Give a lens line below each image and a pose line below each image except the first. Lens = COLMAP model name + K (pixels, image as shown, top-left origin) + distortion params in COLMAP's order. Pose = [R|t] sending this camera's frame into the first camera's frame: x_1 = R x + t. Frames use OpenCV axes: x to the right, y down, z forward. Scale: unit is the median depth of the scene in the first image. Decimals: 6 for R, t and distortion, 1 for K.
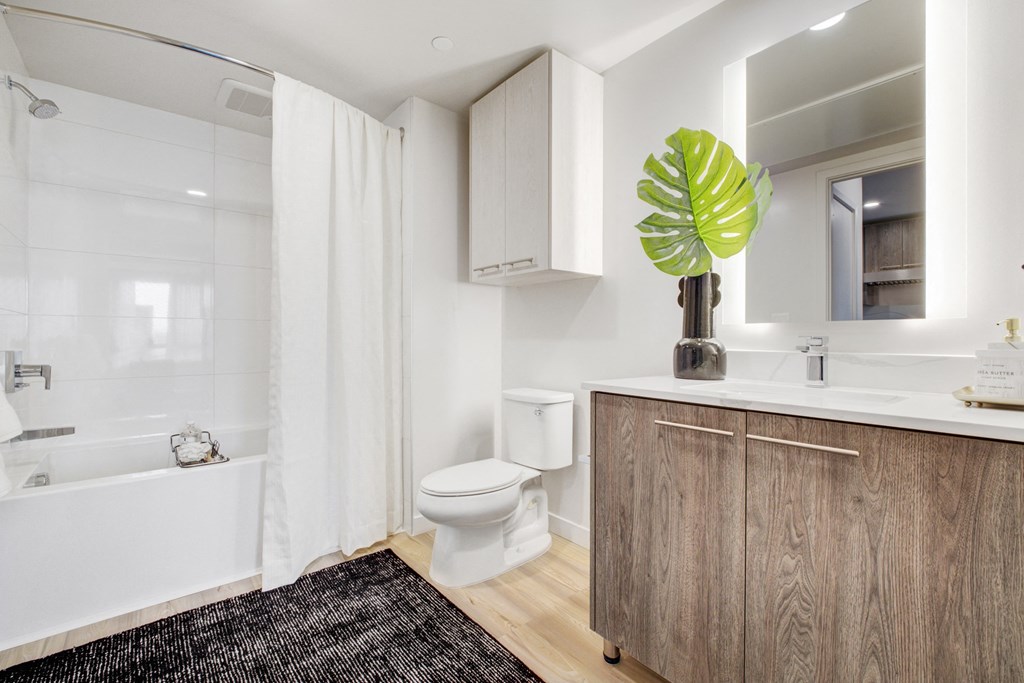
lens RADIAL K [[454.0, 0, 512.5], [0, 454.0, 344.2], [0, 0, 1]] dist [-0.002058, -0.000100]
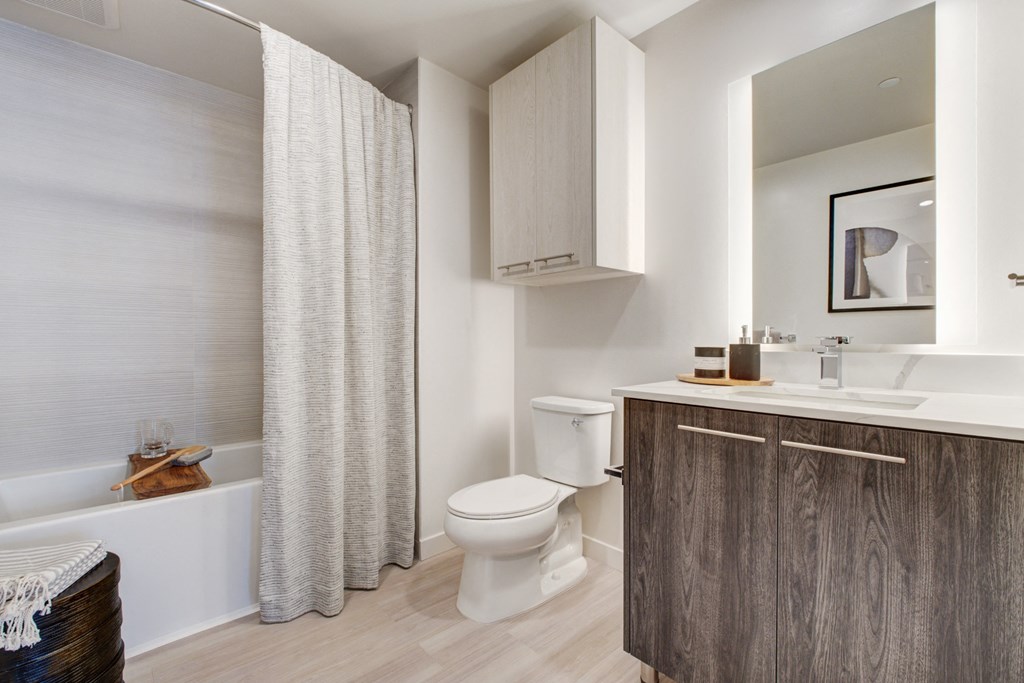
lens RADIAL K [[440.6, 0, 512.0], [0, 440.6, 341.5], [0, 0, 1]] dist [0.001538, -0.010128]
pose [[0.997672, -0.012241, 0.067082, -0.126115], [0.012540, 0.999913, -0.004037, -0.015005], [-0.067026, 0.004869, 0.997739, 0.140588]]
